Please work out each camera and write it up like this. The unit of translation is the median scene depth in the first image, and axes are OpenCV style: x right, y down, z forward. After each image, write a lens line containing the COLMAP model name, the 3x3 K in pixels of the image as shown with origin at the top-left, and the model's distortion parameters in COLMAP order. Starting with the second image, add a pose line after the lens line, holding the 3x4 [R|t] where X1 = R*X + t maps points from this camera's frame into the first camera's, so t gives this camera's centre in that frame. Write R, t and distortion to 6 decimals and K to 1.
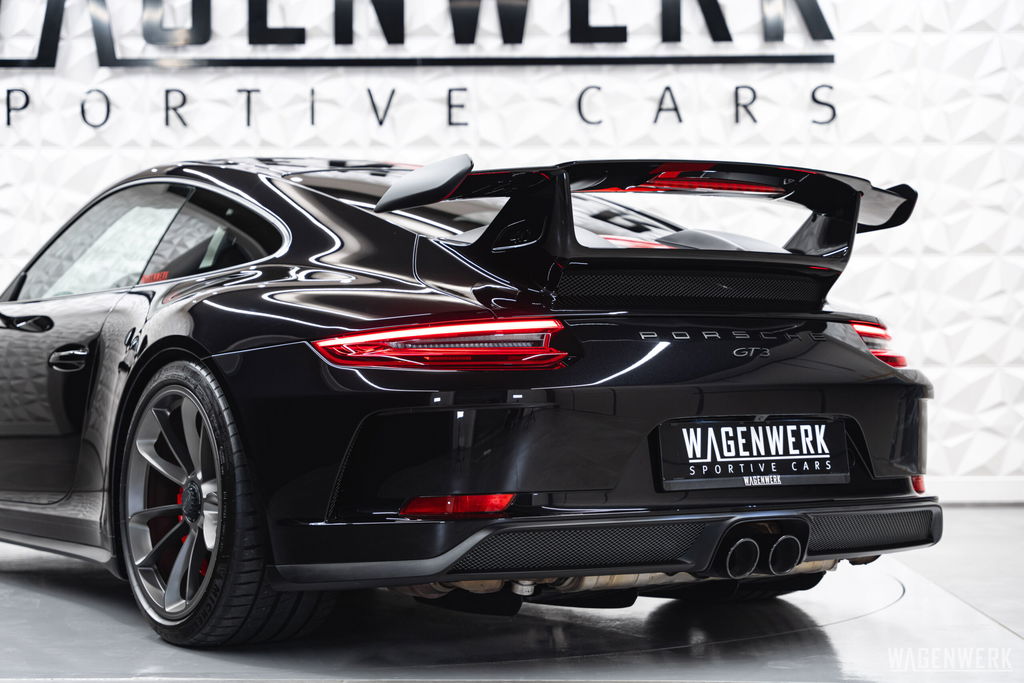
lens RADIAL K [[2046.1, 0, 512.0], [0, 2046.1, 341.5], [0, 0, 1]] dist [-0.018181, -0.124244]
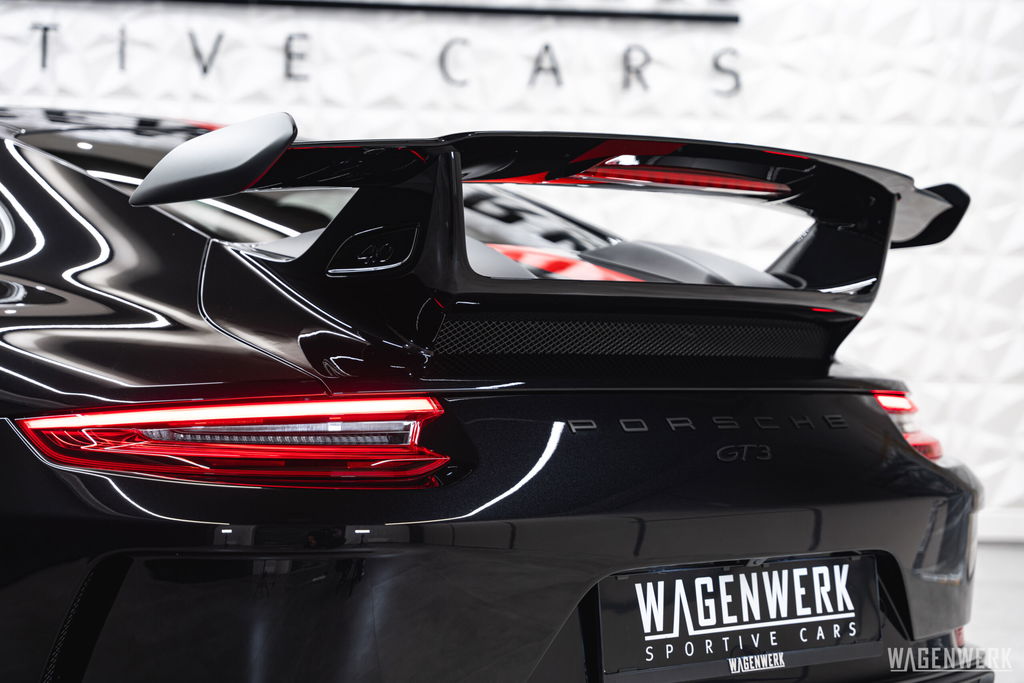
lens RADIAL K [[1890.1, 0, 512.0], [0, 1890.1, 341.5], [0, 0, 1]] dist [0.024939, 0.132188]
pose [[0.996038, 0.029302, 0.083961, -0.001627], [-0.031434, 0.999213, 0.024191, -0.039529], [-0.083186, -0.026735, 0.996175, 0.433947]]
